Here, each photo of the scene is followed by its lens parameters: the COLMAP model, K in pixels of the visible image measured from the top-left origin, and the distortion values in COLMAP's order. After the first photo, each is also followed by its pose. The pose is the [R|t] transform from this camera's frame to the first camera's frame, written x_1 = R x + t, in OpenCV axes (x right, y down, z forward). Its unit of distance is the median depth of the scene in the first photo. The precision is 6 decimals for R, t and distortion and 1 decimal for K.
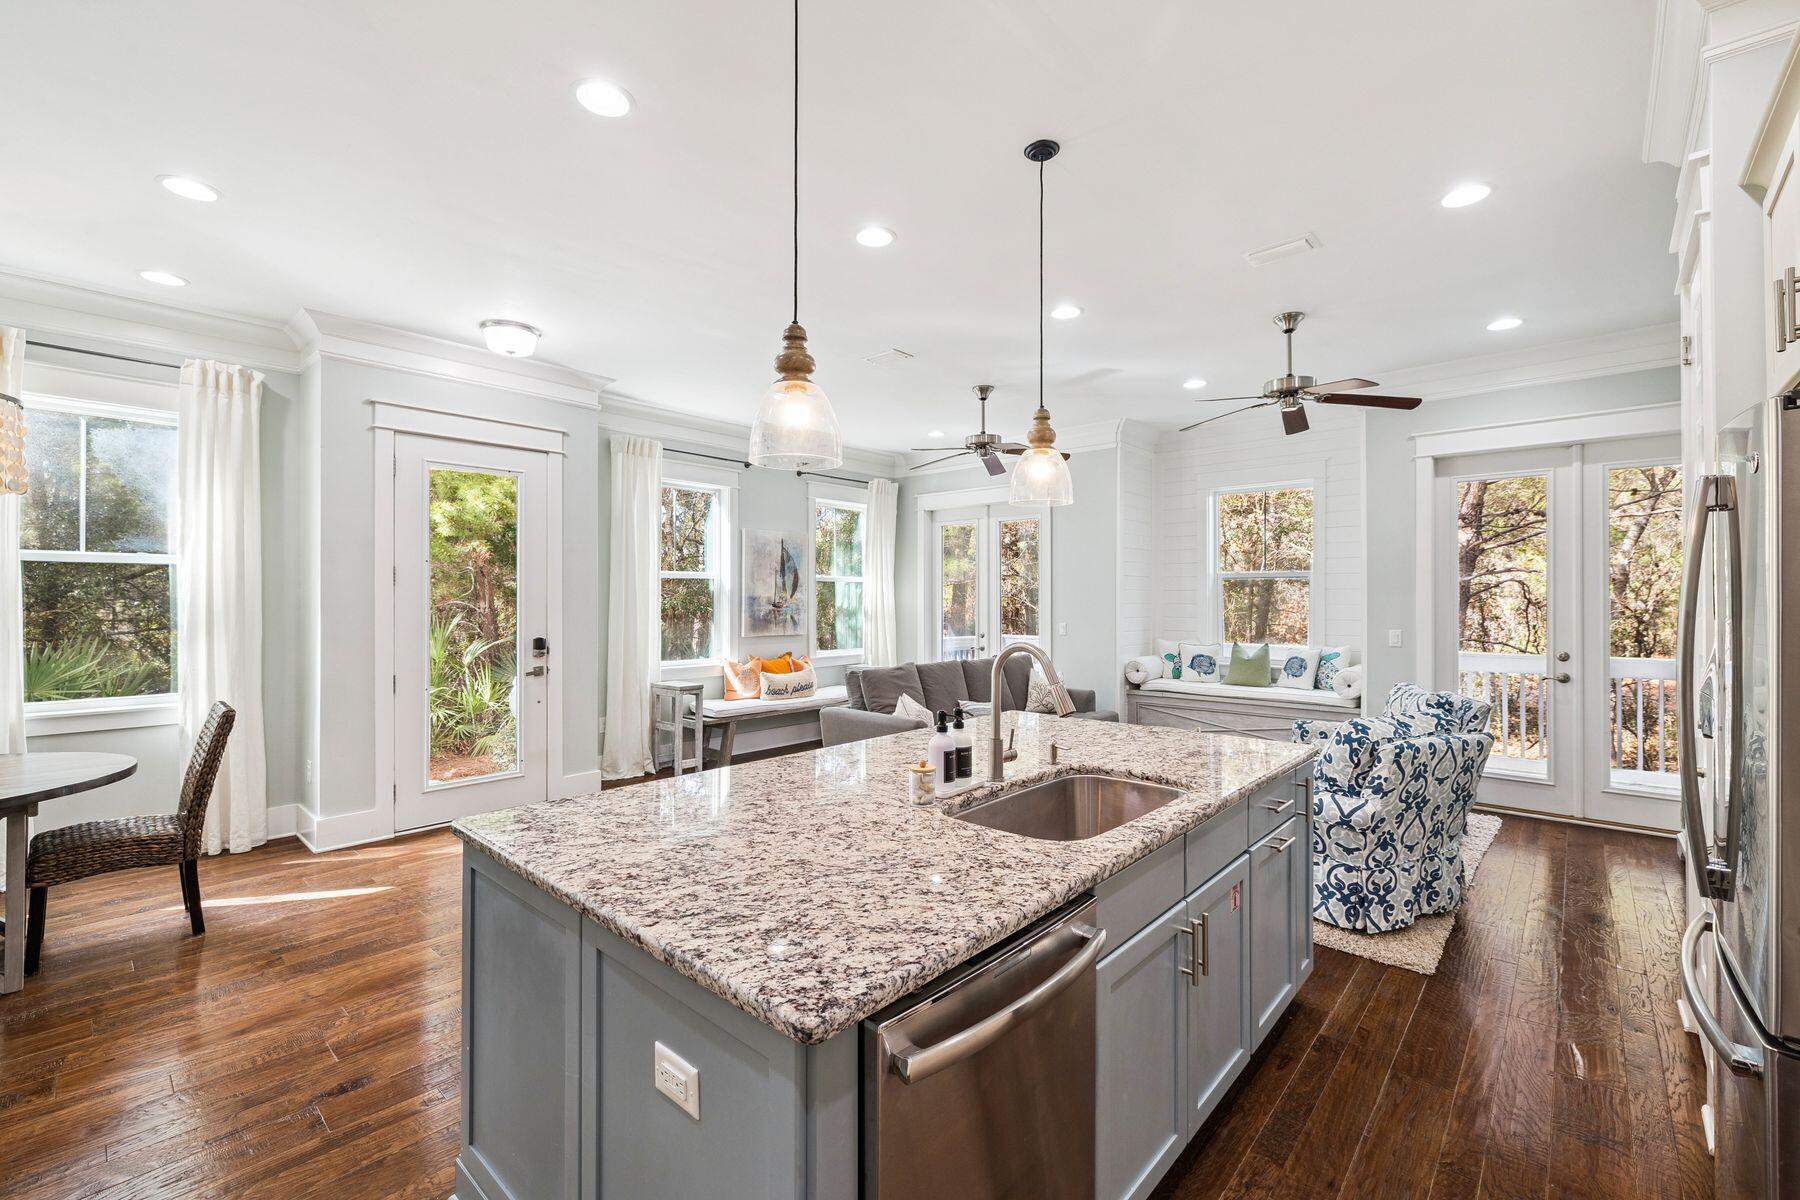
lens RADIAL K [[750.4, 0, 905.4], [0, 750.4, 595.3], [0, 0, 1]] dist [-0.004216, -0.000119]
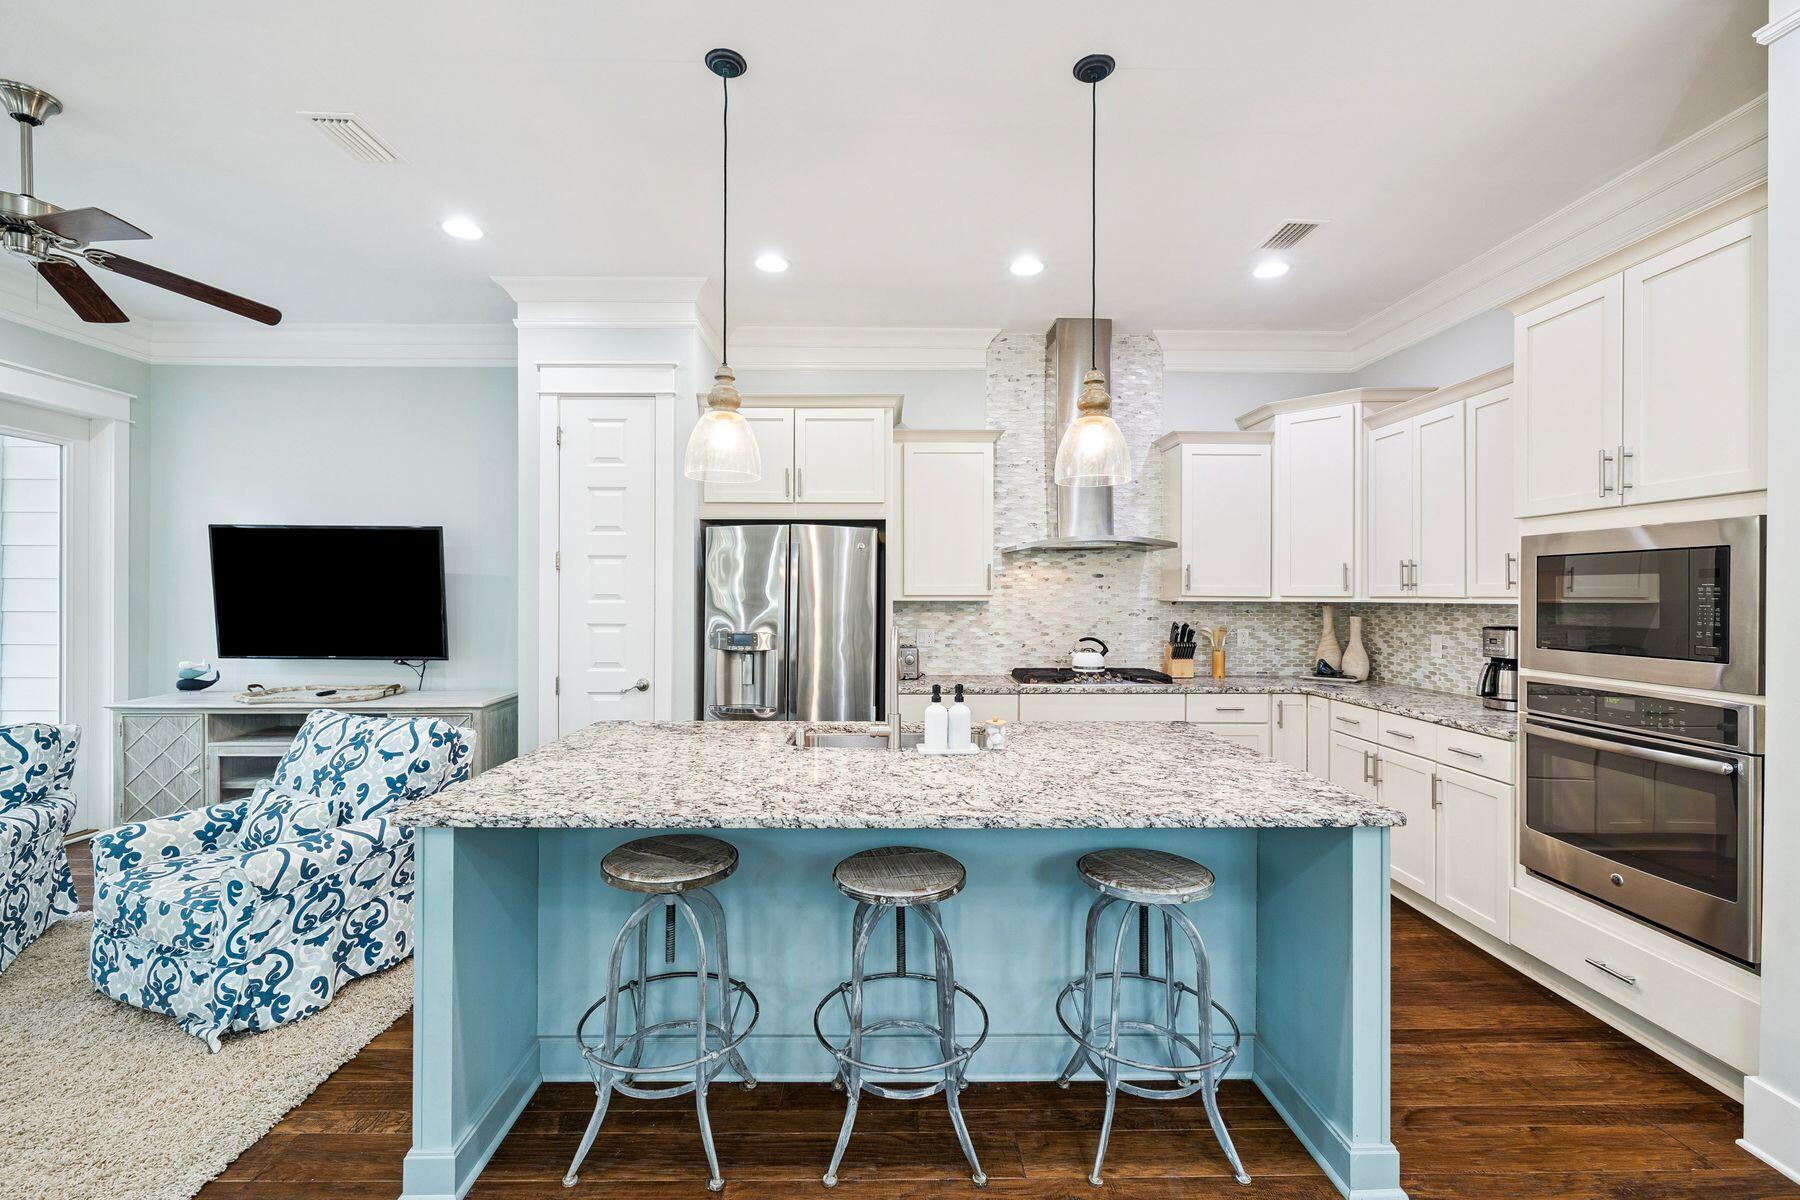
lens RADIAL K [[757.8, 0, 894.8], [0, 757.8, 594.2], [0, 0, 1]] dist [0.000032, -0.000524]
pose [[-0.680219, -0.001774, 0.733007, -0.317847], [-0.008126, 0.999954, -0.005120, 0.006977], [-0.732964, -0.009439, -0.680202, 0.788773]]
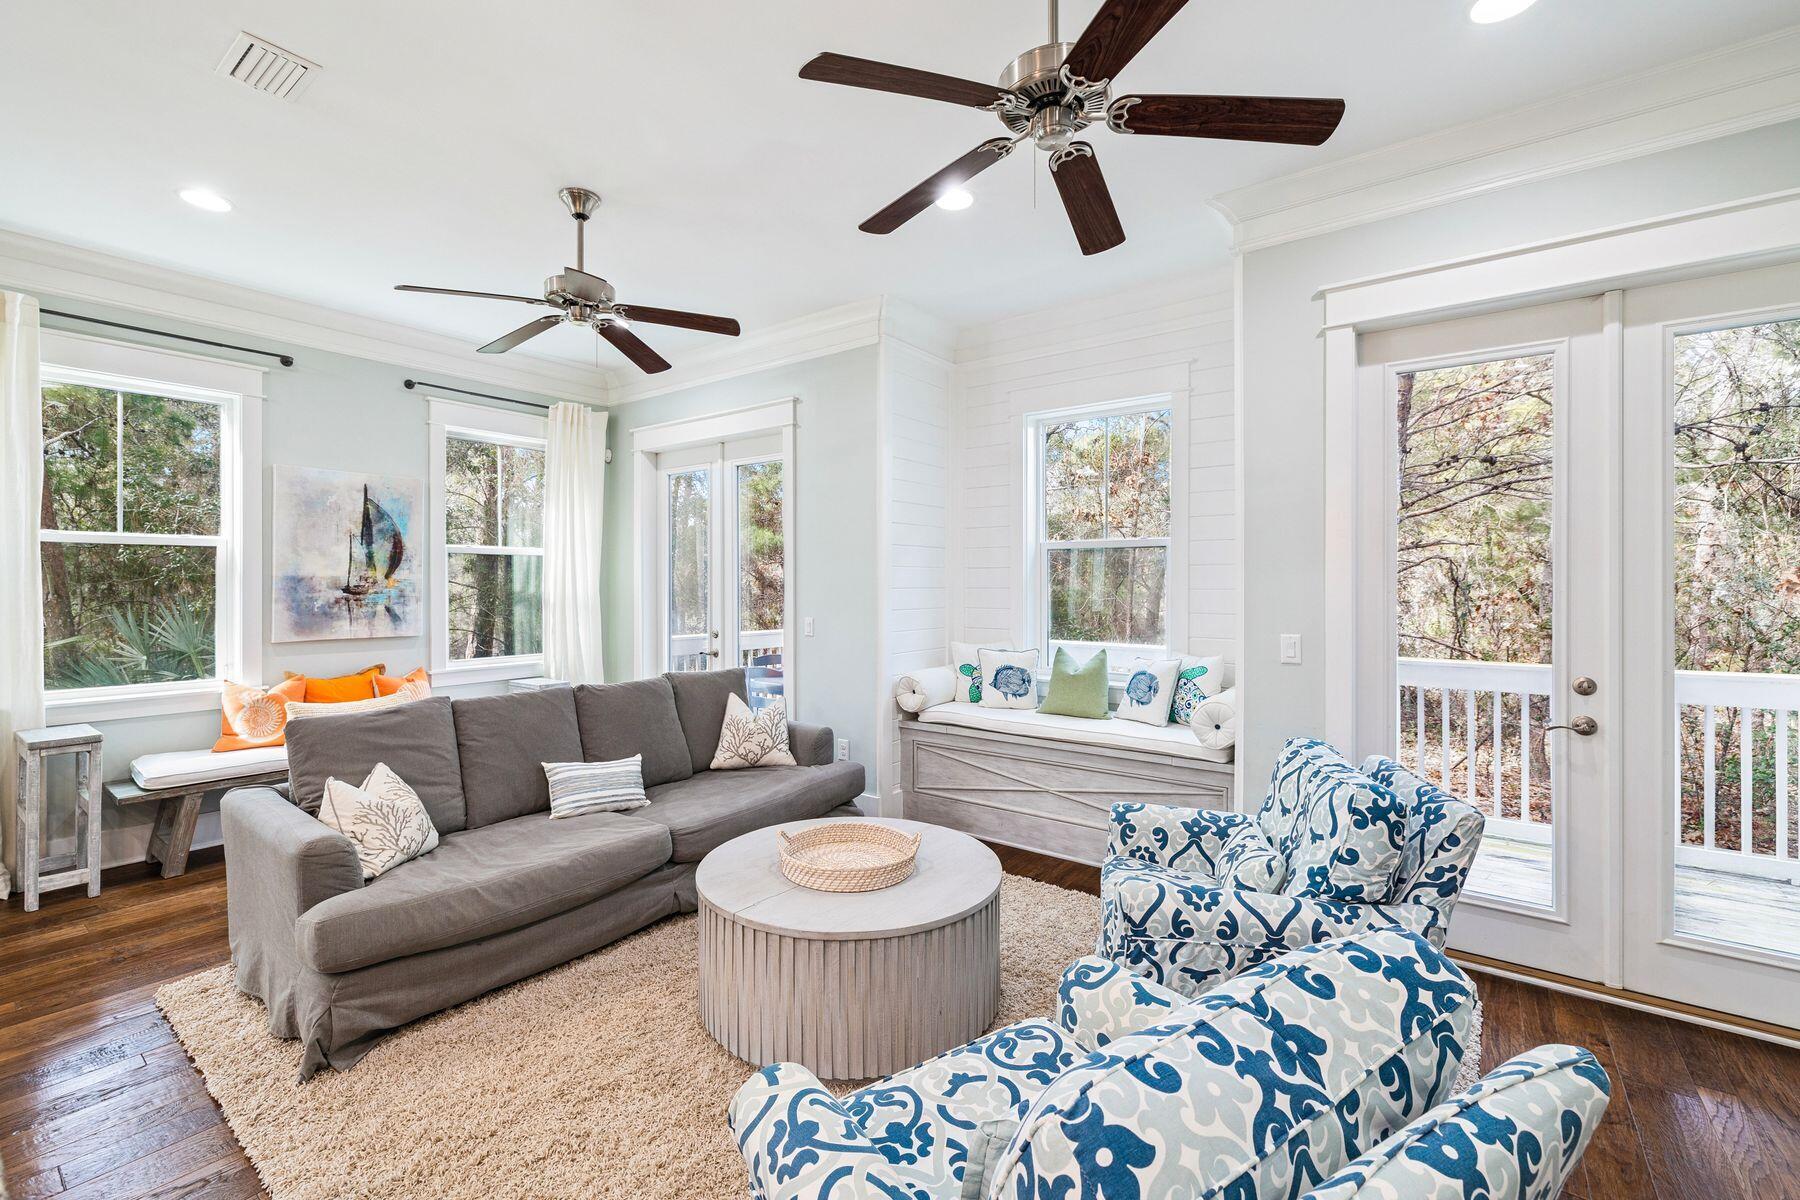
lens RADIAL K [[755.6, 0, 897.8], [0, 755.6, 580.6], [0, 0, 1]] dist [-0.001593, -0.000263]
pose [[0.995986, 0.000386, 0.089507, 0.333885], [-0.000696, 0.999994, 0.003432, 0.003988], [-0.089505, -0.003480, 0.995980, 0.497799]]
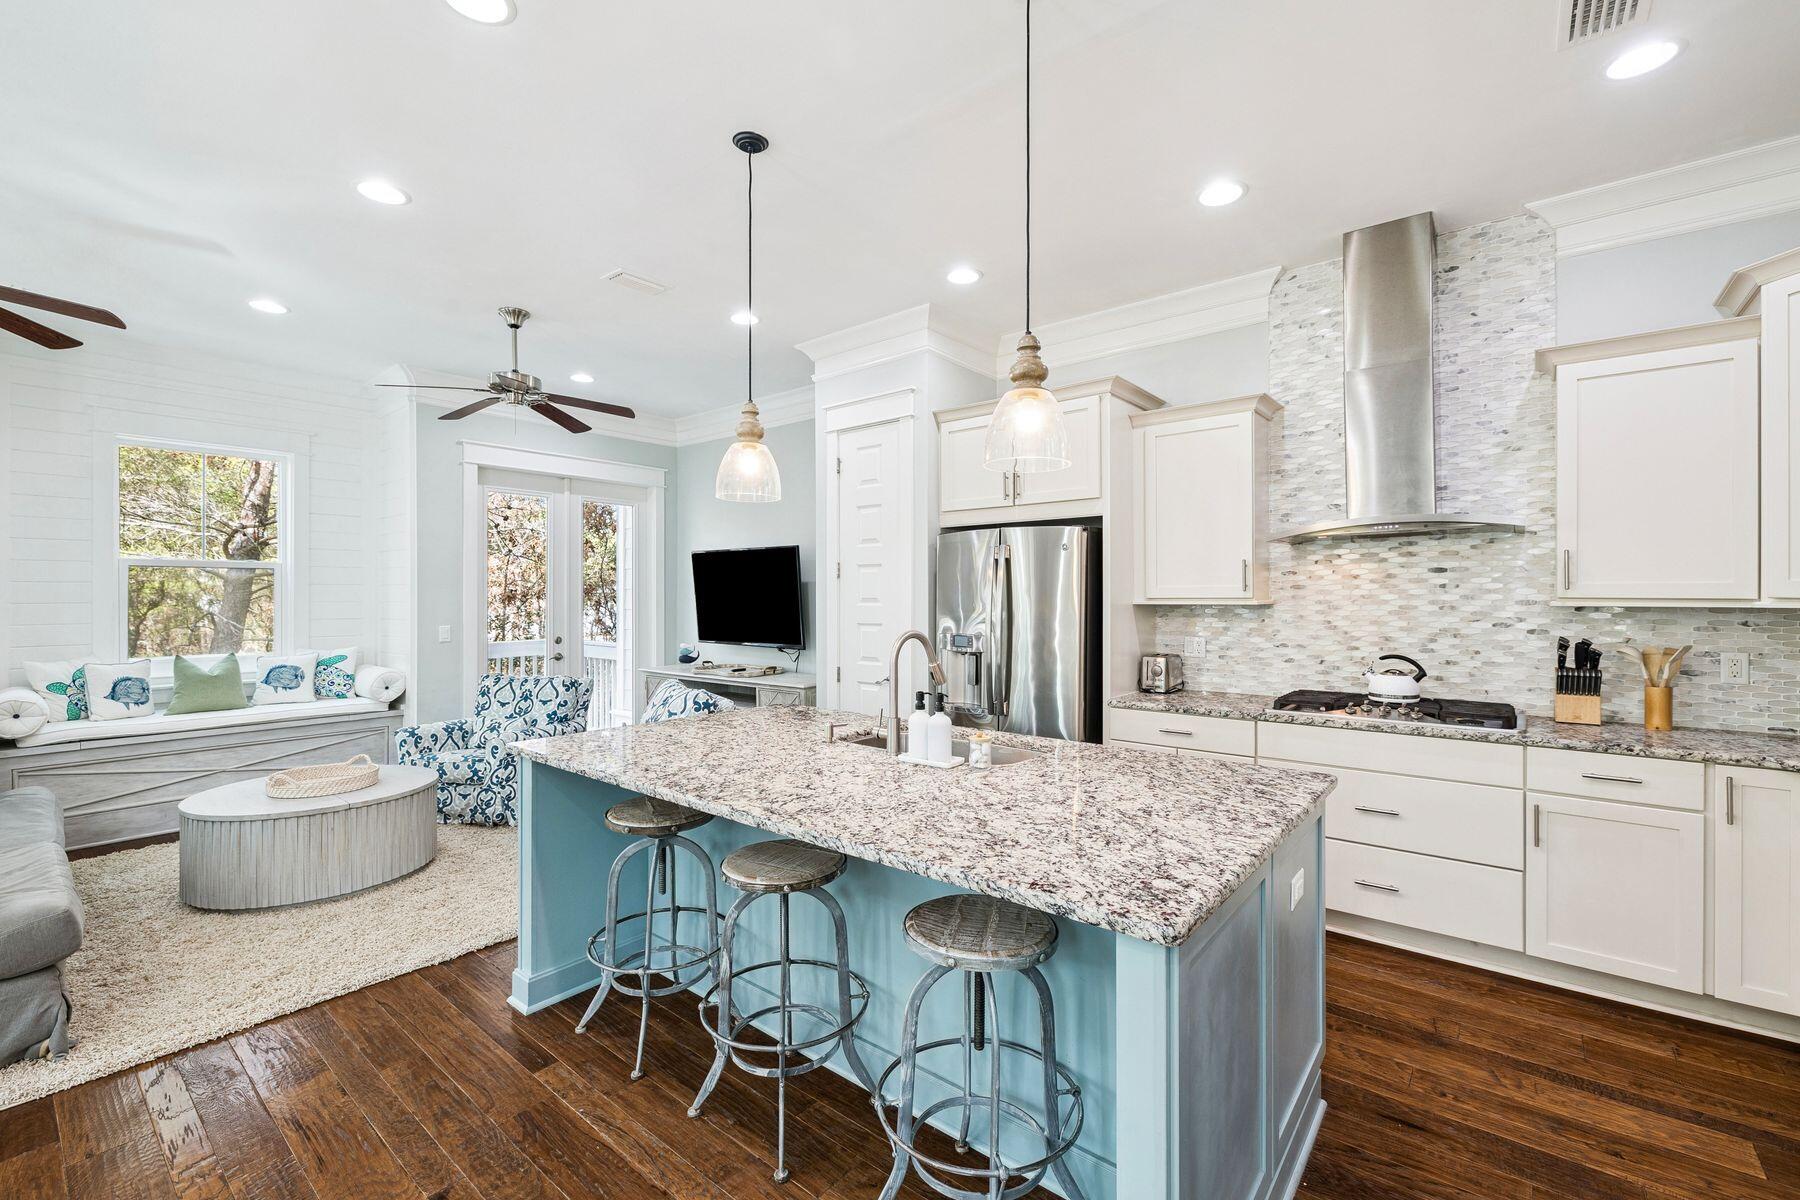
lens RADIAL K [[759.3, 0, 909.4], [0, 759.3, 594.8], [0, 0, 1]] dist [-0.000844, 0.000149]
pose [[-0.051323, 0.001262, 0.998681, -0.455621], [-0.005254, 0.999985, -0.001534, 0.002804], [-0.998668, -0.005326, -0.051316, 0.459026]]
